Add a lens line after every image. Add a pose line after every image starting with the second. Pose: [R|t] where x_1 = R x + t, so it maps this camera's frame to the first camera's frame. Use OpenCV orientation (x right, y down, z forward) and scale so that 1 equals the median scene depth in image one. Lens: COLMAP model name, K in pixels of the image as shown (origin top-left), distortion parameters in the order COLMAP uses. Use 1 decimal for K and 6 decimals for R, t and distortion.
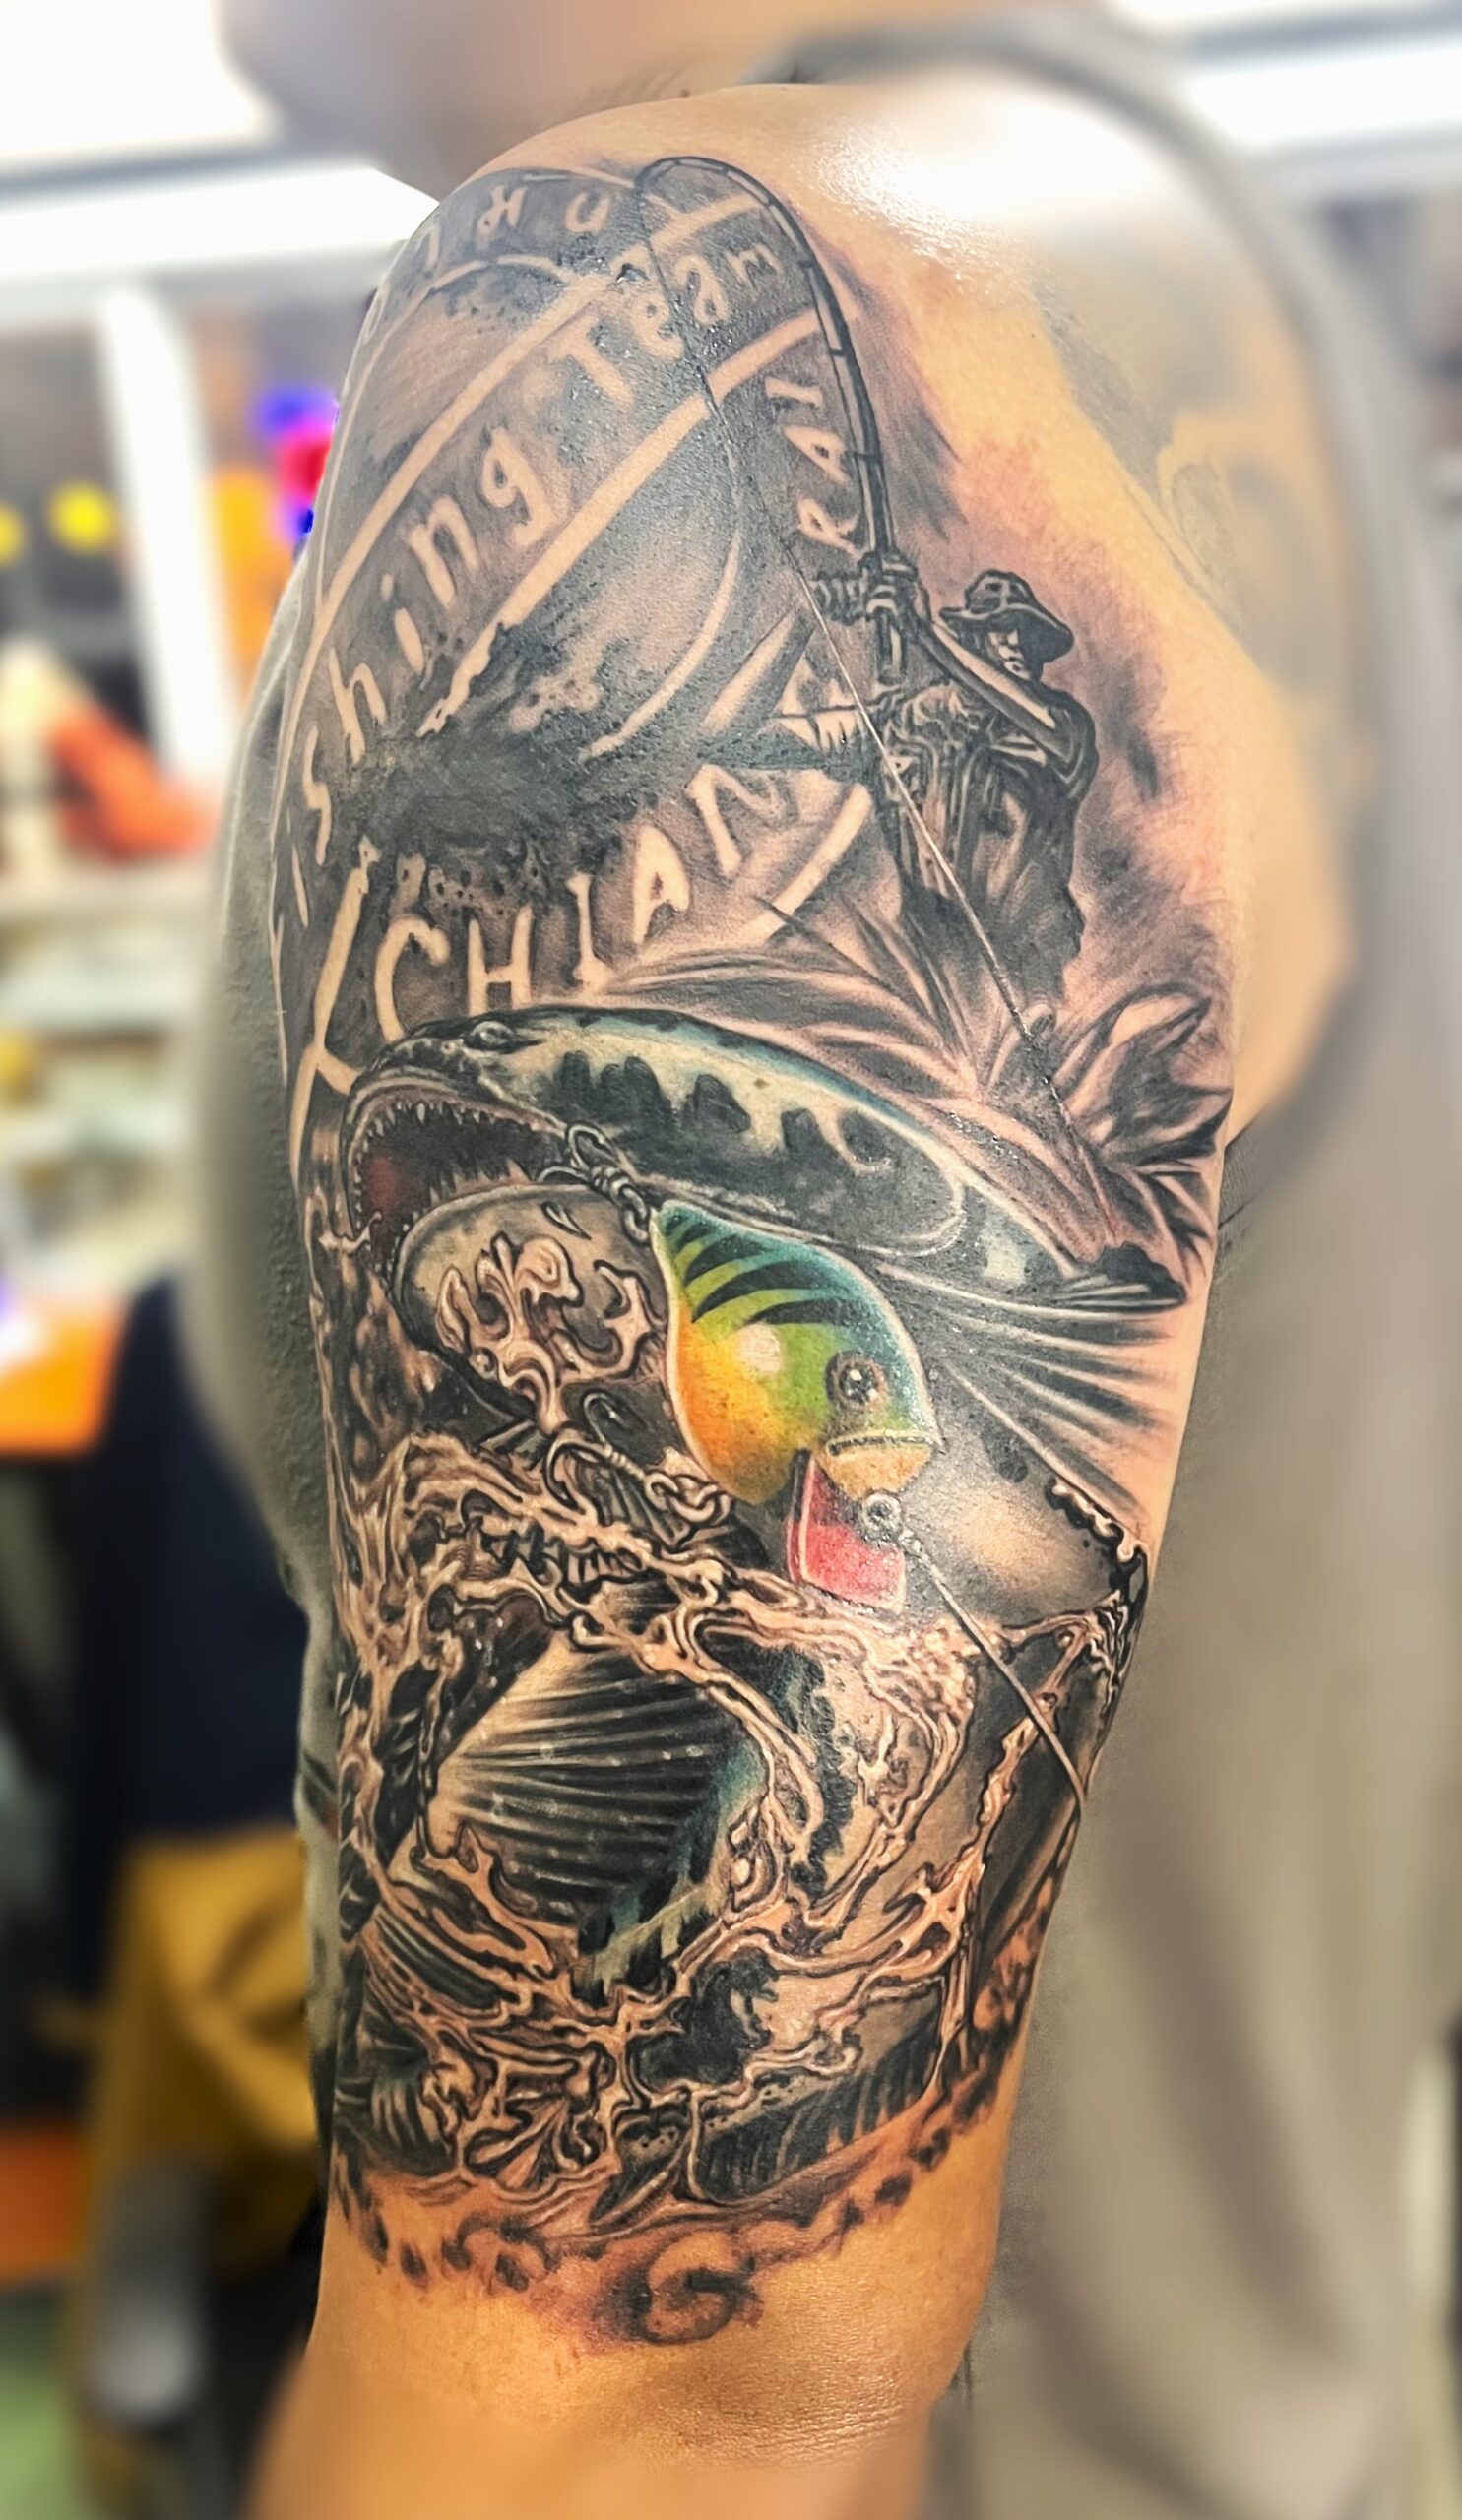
lens RADIAL K [[1982.5, 0, 732.9], [0, 1982.5, 1252.5], [0, 0, 1]] dist [0.117052, 0.013115]
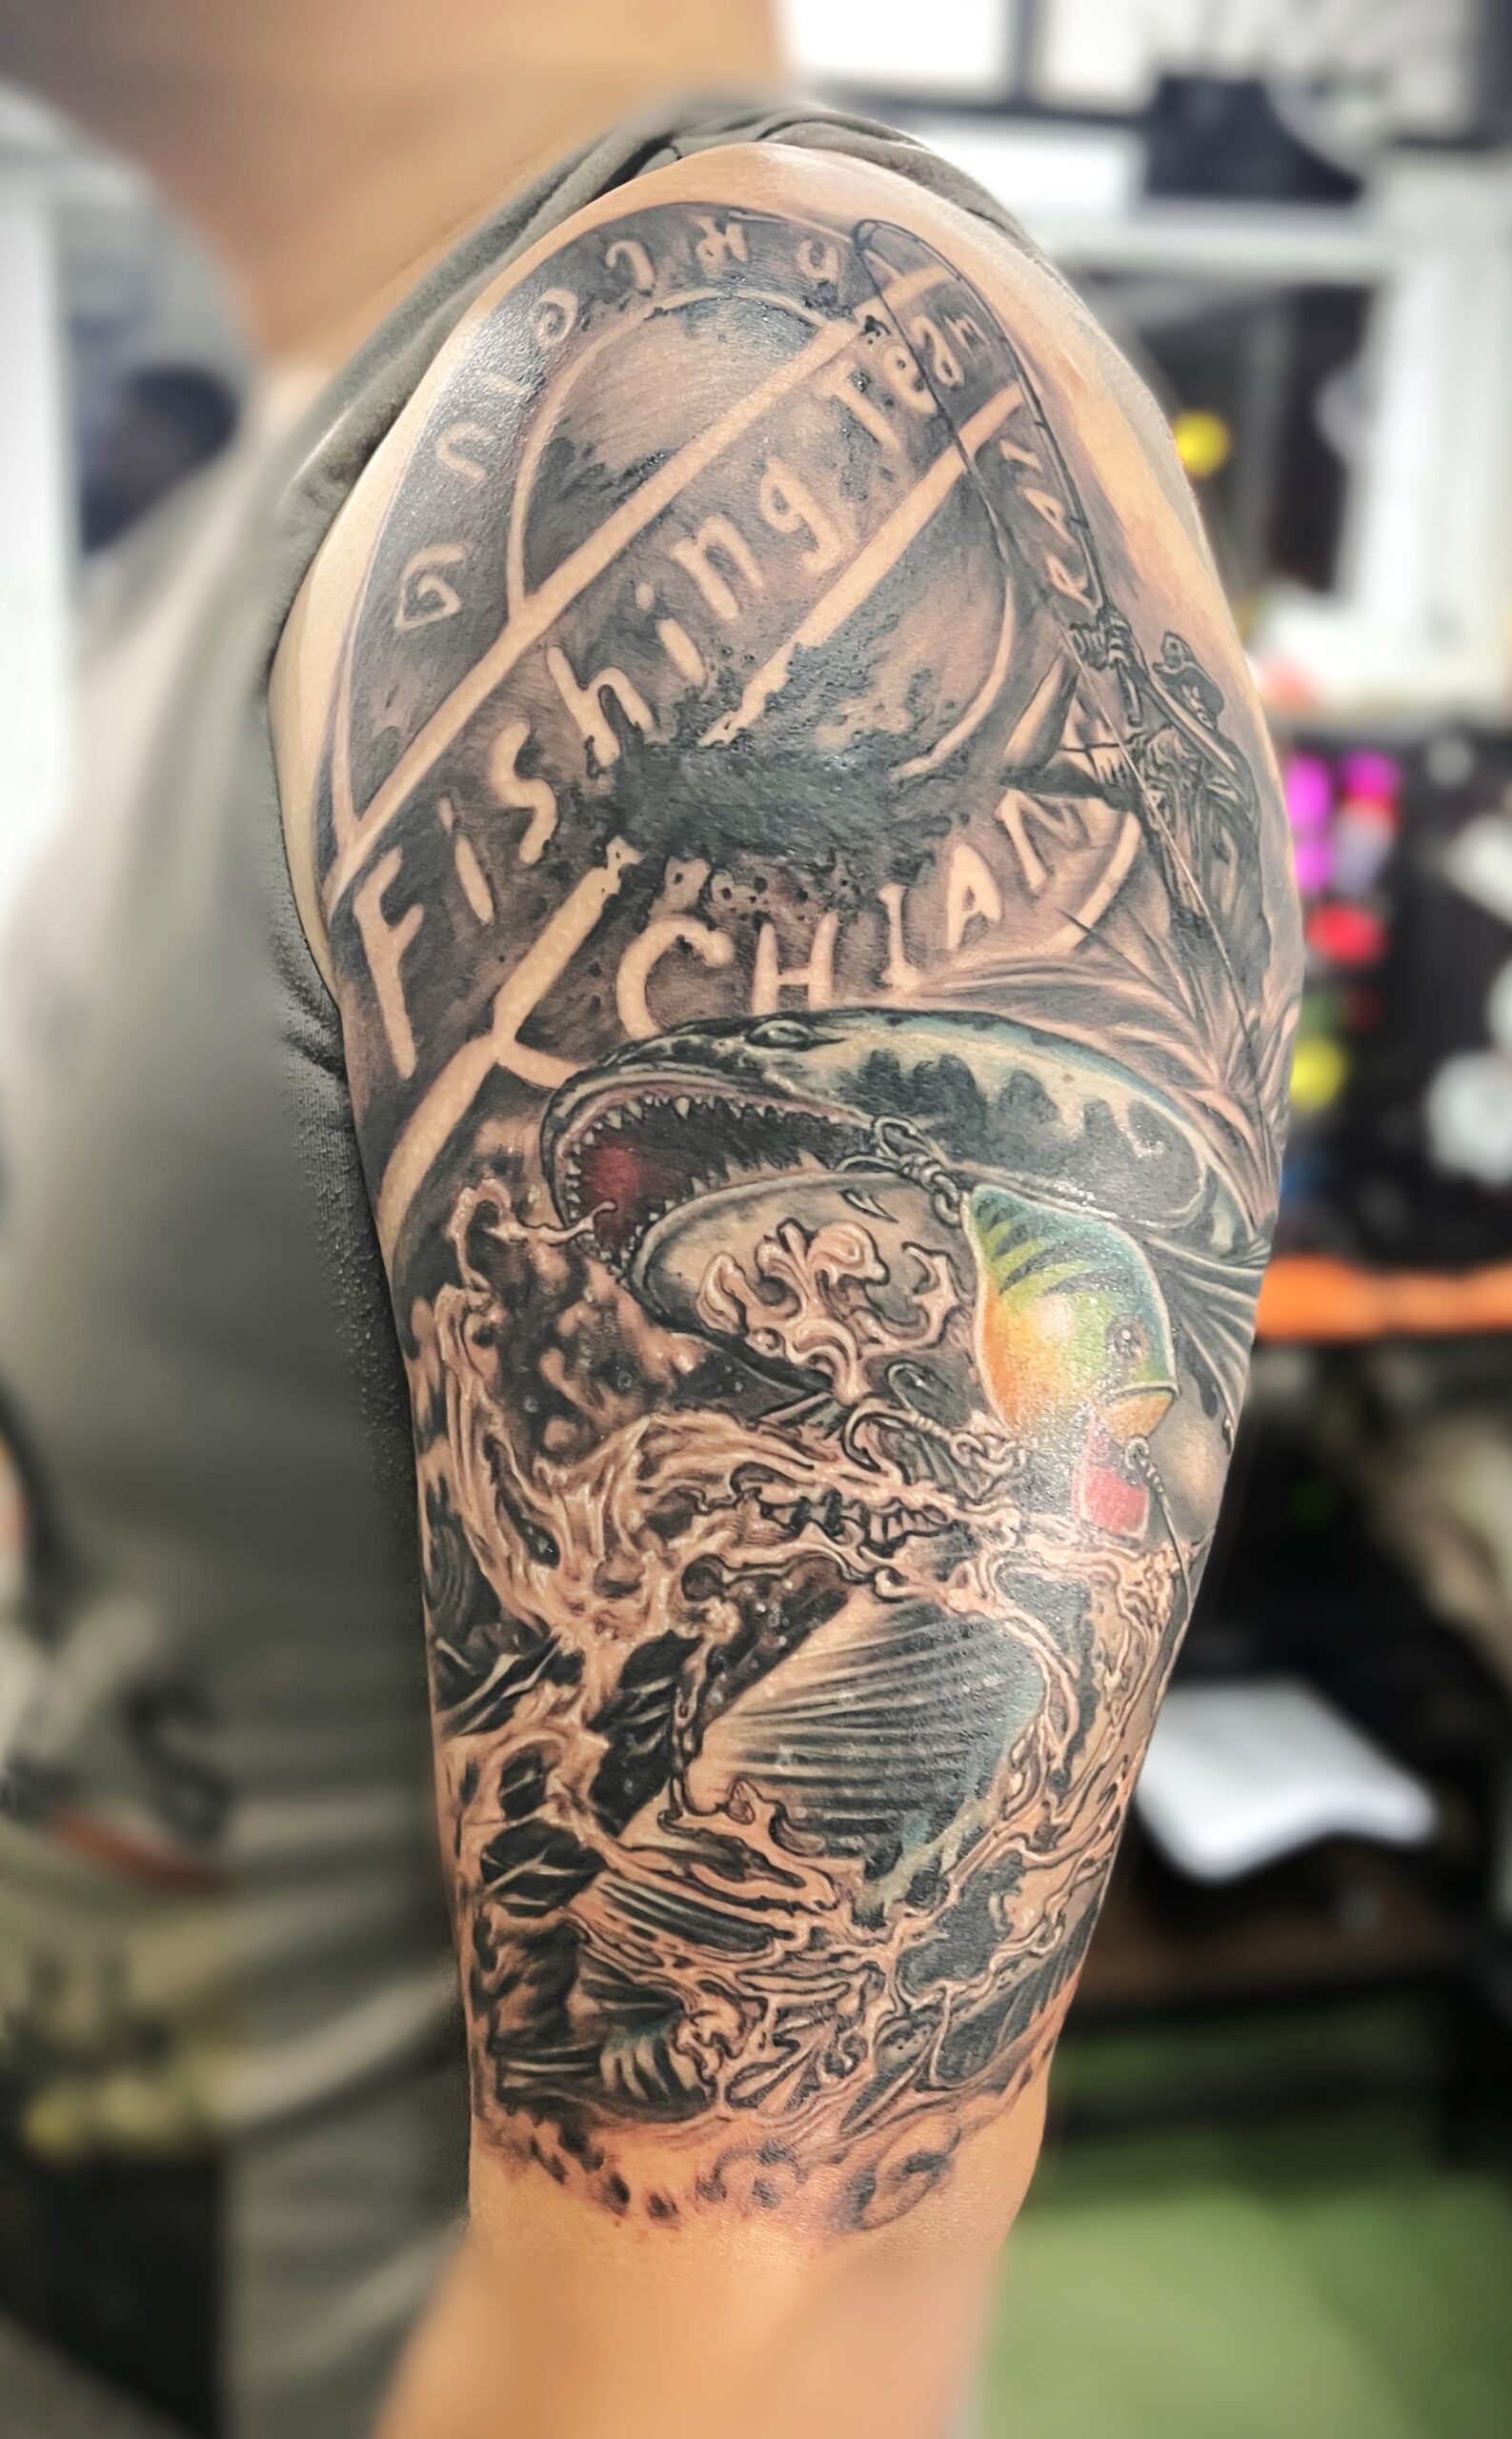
lens RADIAL K [[1810.5, 0, 751.6], [0, 1810.5, 1228.4], [0, 0, 1]] dist [0.129920, -0.017179]
pose [[0.924220, -0.034806, 0.380271, -0.505191], [0.031019, 0.999389, 0.016084, -0.021160], [-0.380599, -0.003069, 0.924735, 0.111100]]
